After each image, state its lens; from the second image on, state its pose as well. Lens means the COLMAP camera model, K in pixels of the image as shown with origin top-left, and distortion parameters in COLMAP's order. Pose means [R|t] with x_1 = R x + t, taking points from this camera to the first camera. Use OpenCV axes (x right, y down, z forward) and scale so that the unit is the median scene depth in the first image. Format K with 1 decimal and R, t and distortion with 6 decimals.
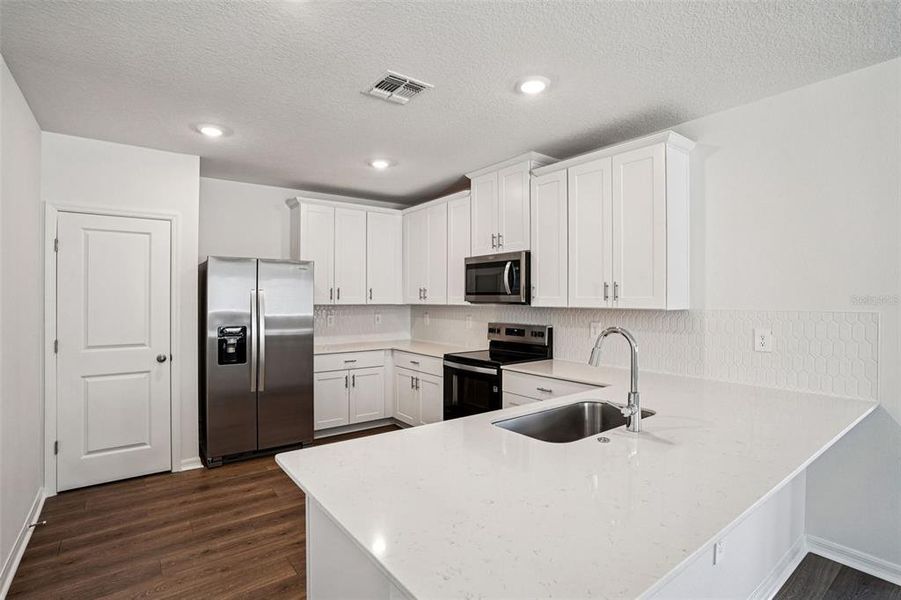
lens RADIAL K [[448.1, 0, 448.8], [0, 448.1, 299.6], [0, 0, 1]] dist [-0.083038, 0.046480]
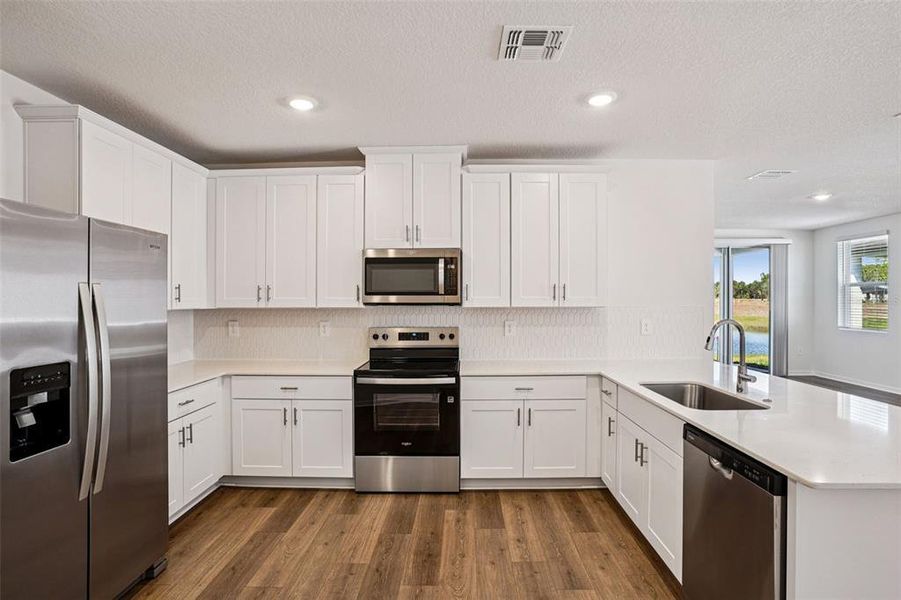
lens RADIAL K [[448.1, 0, 448.8], [0, 448.1, 299.6], [0, 0, 1]] dist [-0.083038, 0.046480]
pose [[0.624919, -0.007355, 0.780655, -0.552913], [0.007175, 0.999967, 0.003678, -0.004429], [-0.780656, 0.003303, 0.624952, 0.407869]]
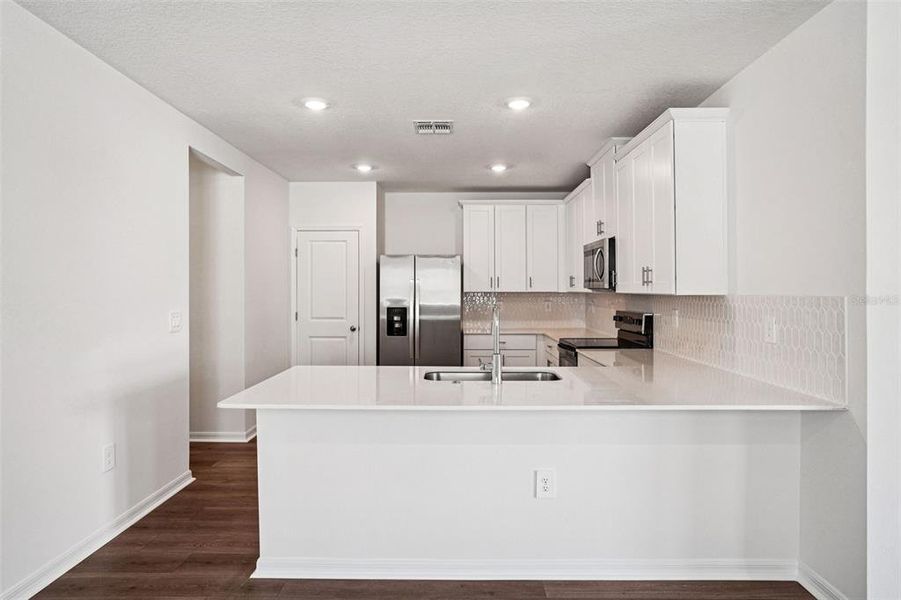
lens RADIAL K [[524.8, 0, 447.6], [0, 524.8, 289.1], [0, 0, 1]] dist [-0.052666, 0.055002]
pose [[0.790307, -0.000867, -0.612711, 0.574780], [-0.001969, 0.999990, -0.003955, 0.011913], [0.612708, 0.004332, 0.790297, -0.144786]]
